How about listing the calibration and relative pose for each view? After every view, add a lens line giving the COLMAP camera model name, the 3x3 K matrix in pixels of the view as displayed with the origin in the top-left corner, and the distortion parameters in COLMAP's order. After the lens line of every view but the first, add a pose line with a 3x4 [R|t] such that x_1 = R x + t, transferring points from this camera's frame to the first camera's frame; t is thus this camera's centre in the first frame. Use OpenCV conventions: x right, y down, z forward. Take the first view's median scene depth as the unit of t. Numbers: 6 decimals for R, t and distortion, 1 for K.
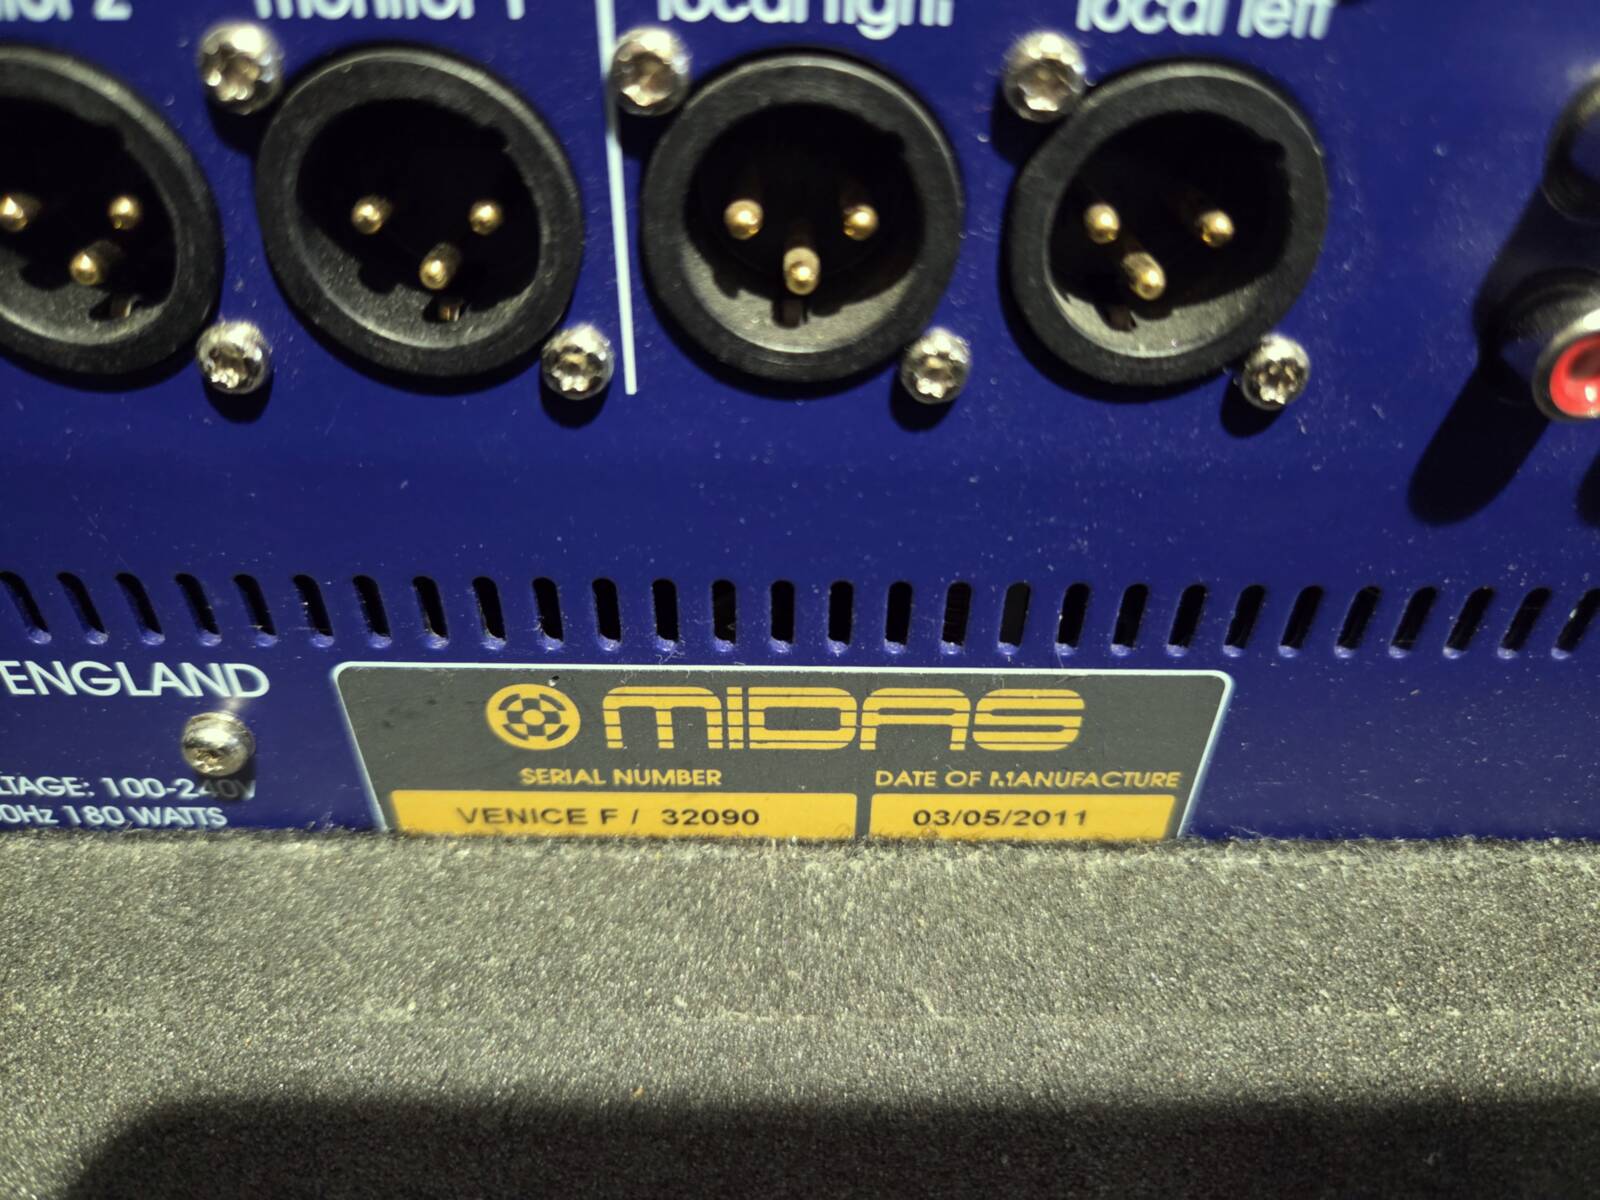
lens RADIAL K [[1074.5, 0, 801.3], [0, 1074.5, 597.4], [0, 0, 1]] dist [0.028198, -0.045359]
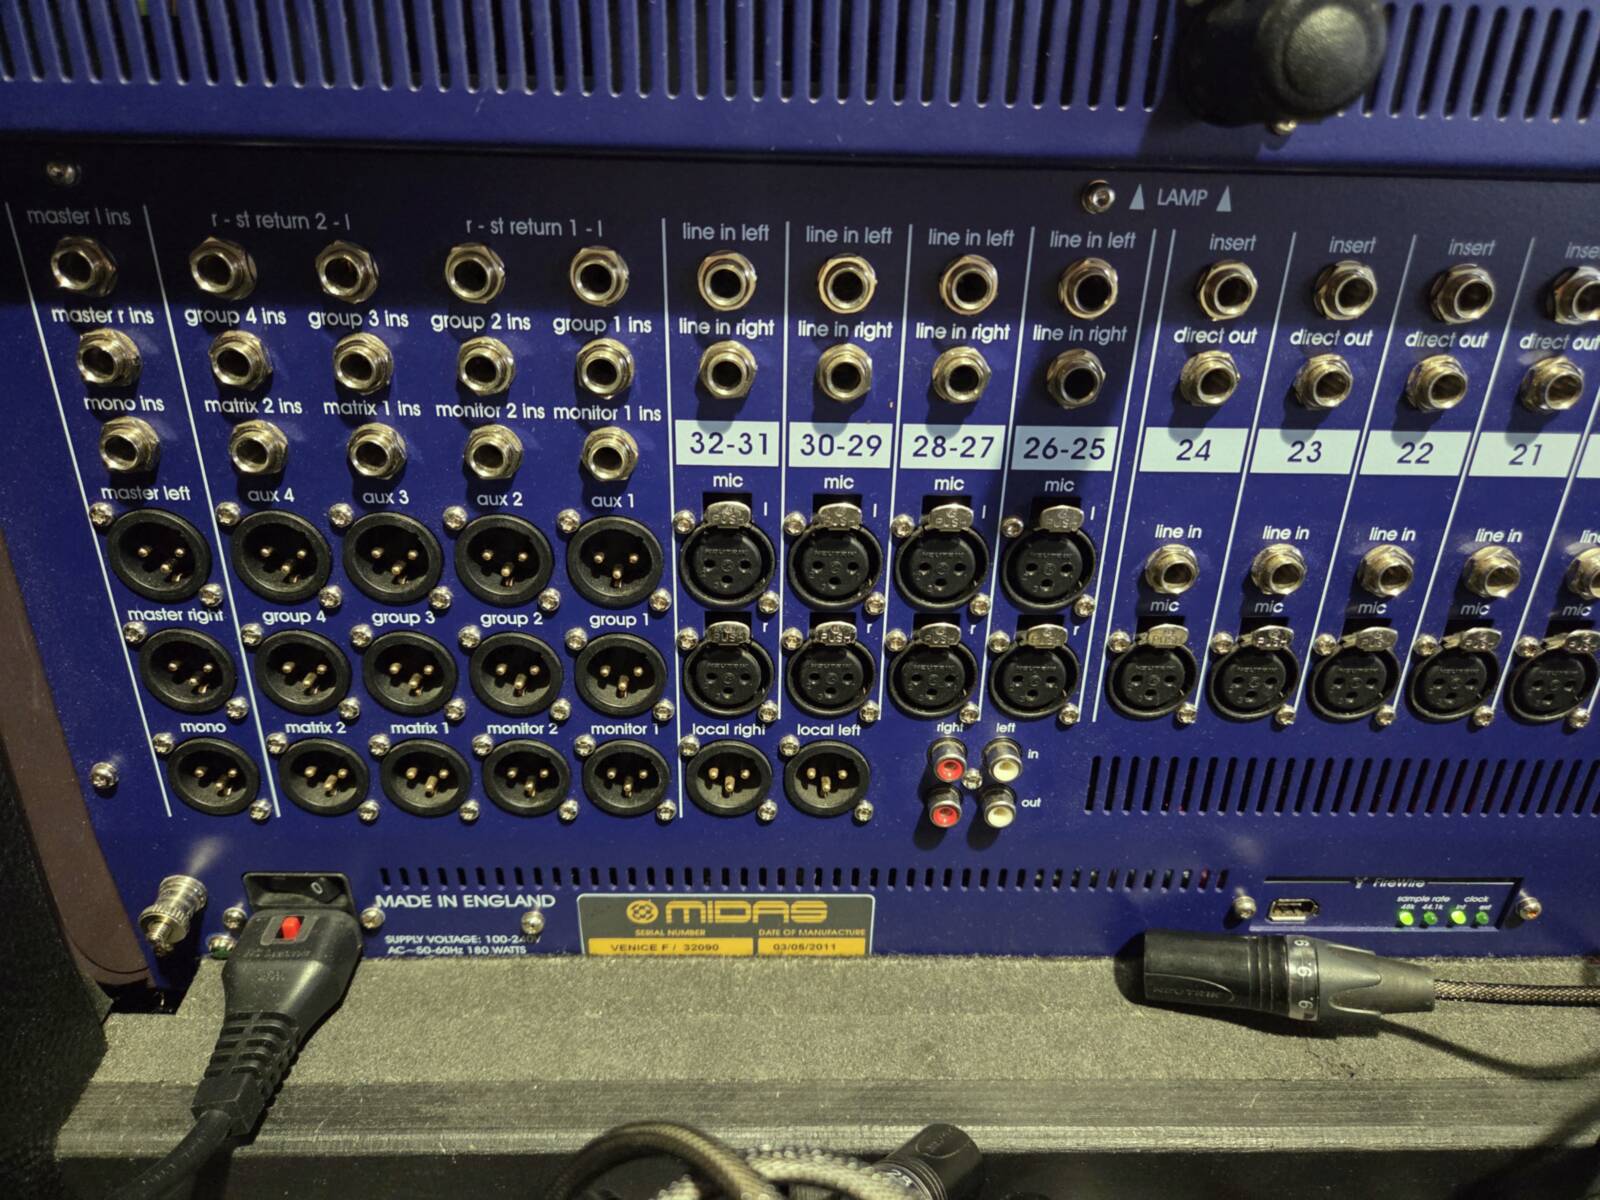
lens RADIAL K [[1074.5, 0, 806.3], [0, 1074.5, 610.9], [0, 0, 1]] dist [0.028198, -0.045359]
pose [[0.999682, -0.002234, 0.025125, 0.126104], [0.005747, 0.990042, -0.140652, -0.279933], [-0.024561, 0.140751, 0.989740, -1.989948]]
